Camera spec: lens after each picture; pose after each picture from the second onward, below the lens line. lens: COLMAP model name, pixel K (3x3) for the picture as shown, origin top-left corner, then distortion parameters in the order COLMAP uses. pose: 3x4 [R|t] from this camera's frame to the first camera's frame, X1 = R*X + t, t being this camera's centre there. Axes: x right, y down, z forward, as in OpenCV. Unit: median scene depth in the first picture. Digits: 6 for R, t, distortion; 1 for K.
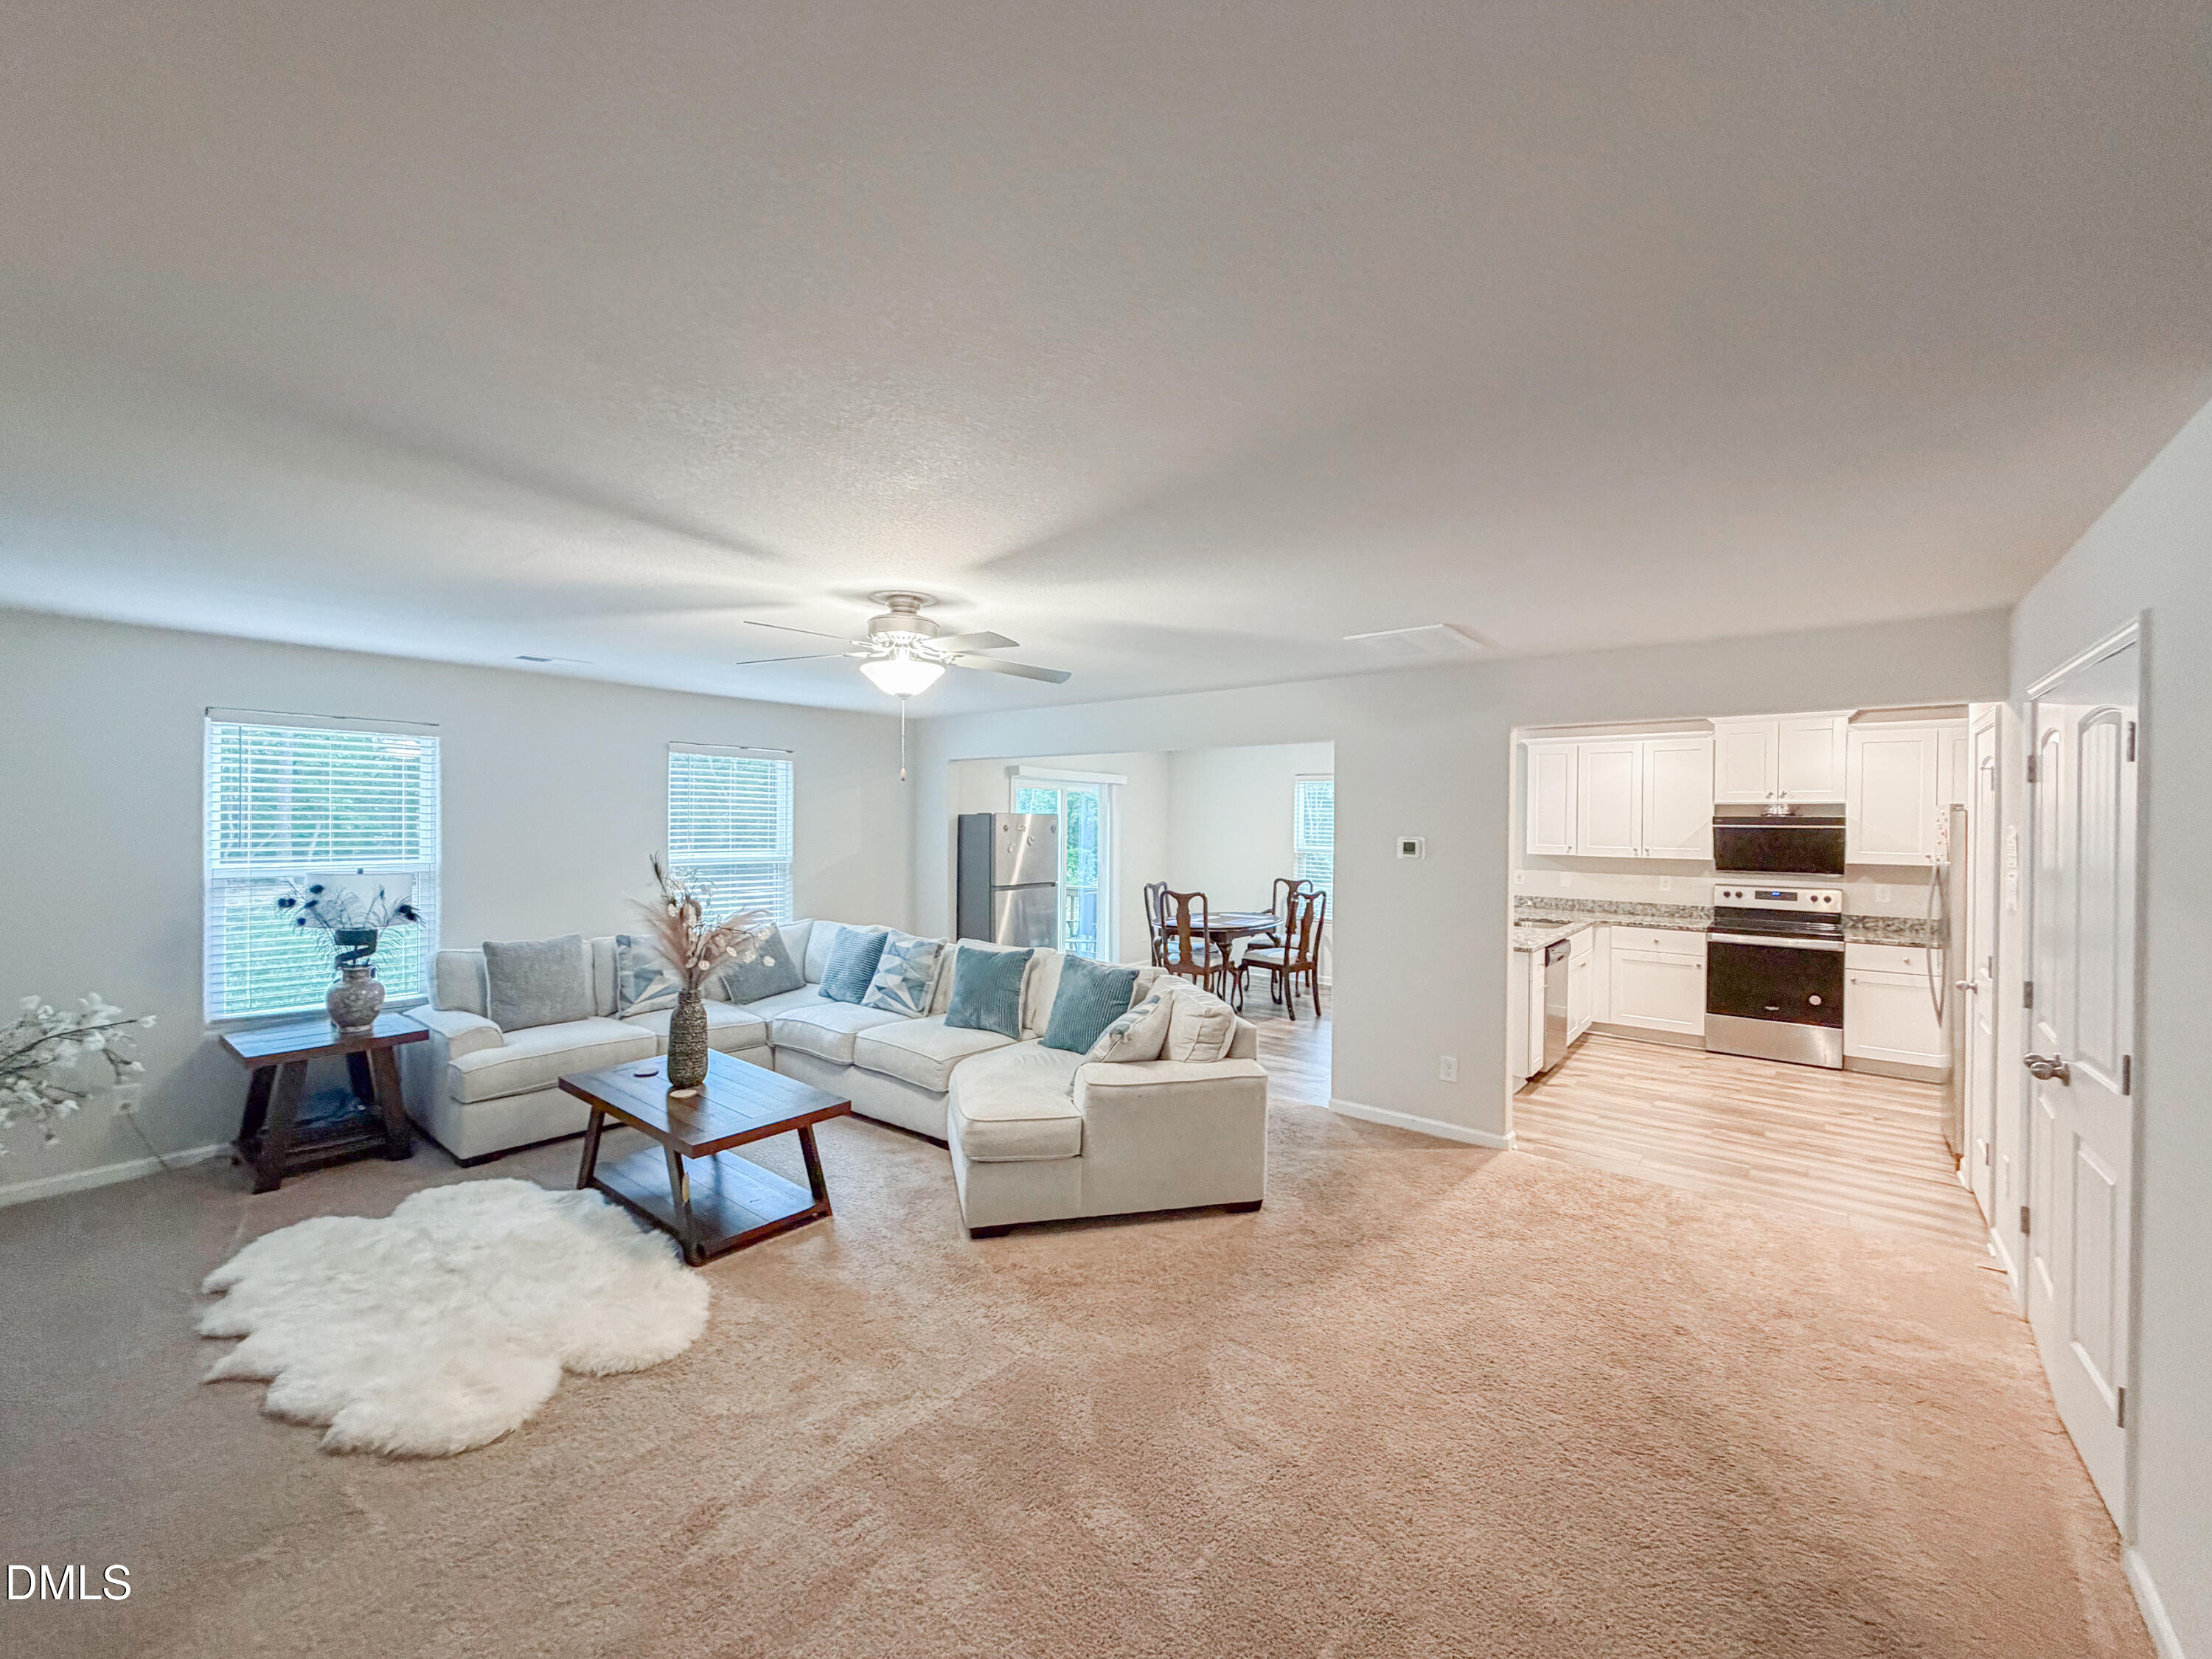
lens RADIAL K [[888.0, 0, 1106.0], [0, 888.0, 829.5], [0, 0, 1]] dist [0.000279, 0.000027]
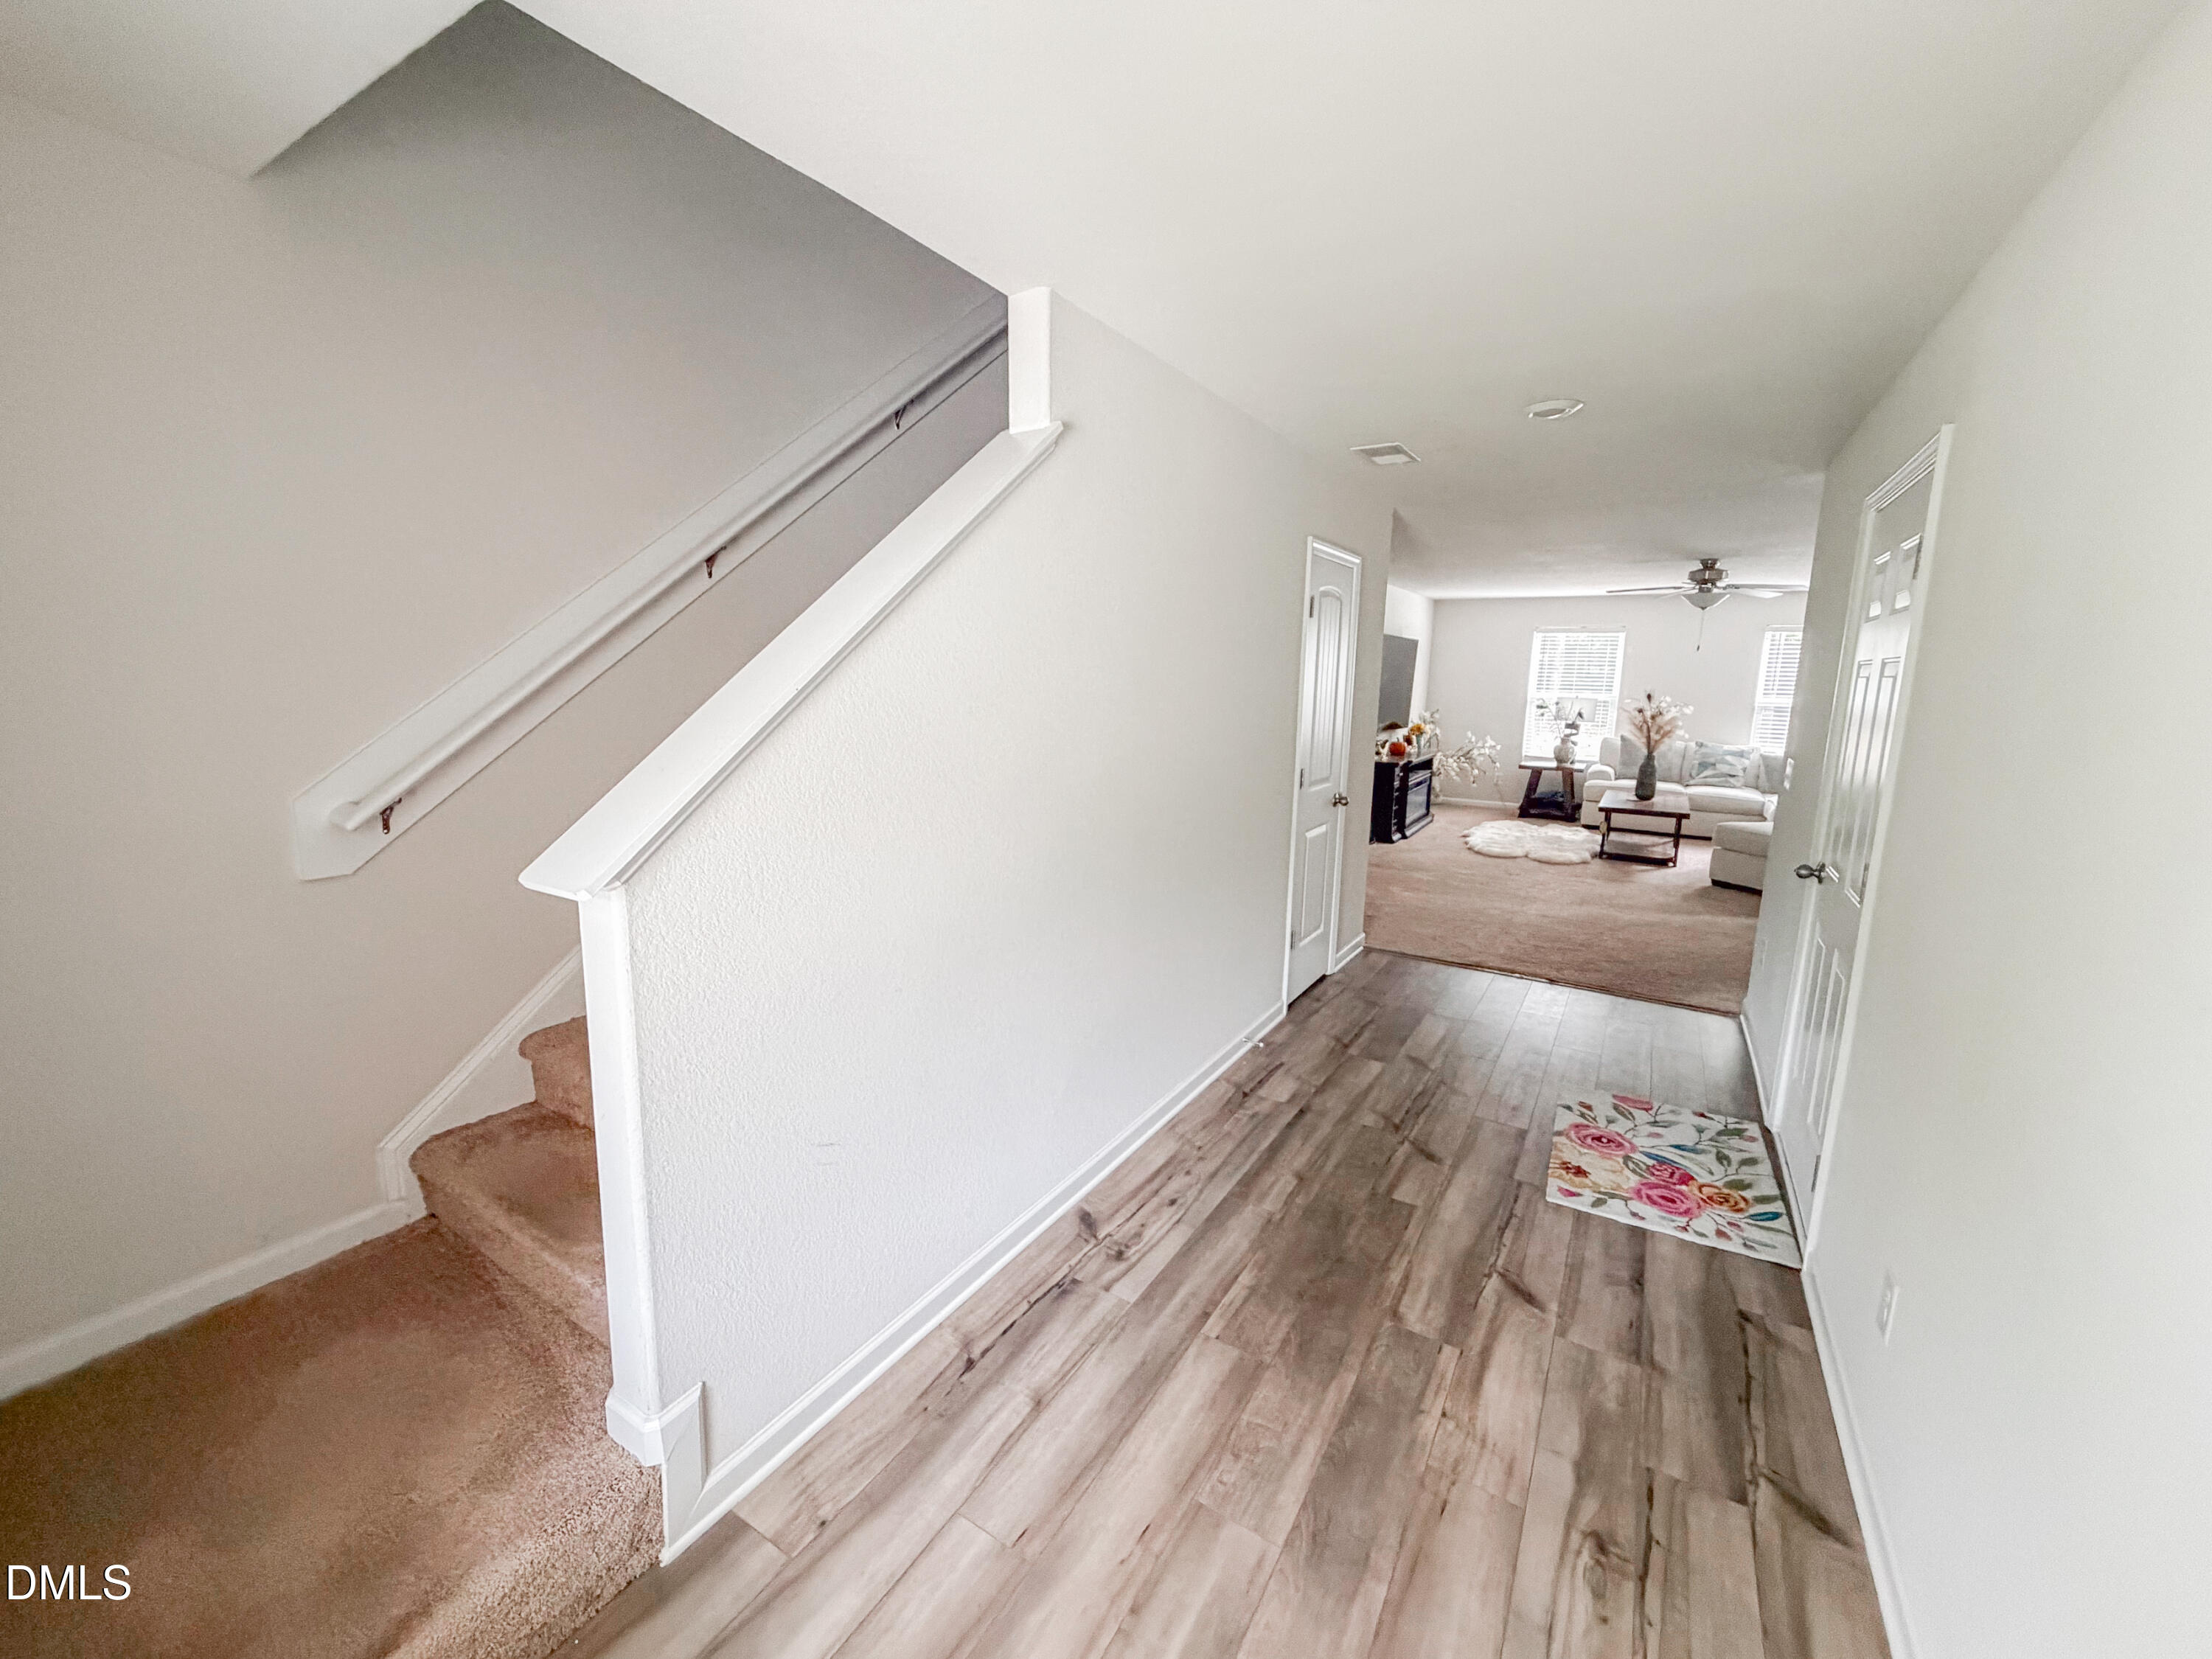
lens RADIAL K [[888.0, 0, 1106.0], [0, 888.0, 829.5], [0, 0, 1]] dist [0.000279, 0.000027]
pose [[0.130430, 0.173089, -0.976232, 1.418533], [-0.019549, 0.984901, 0.172014, 0.012570], [0.991265, -0.003351, 0.131844, -0.556692]]
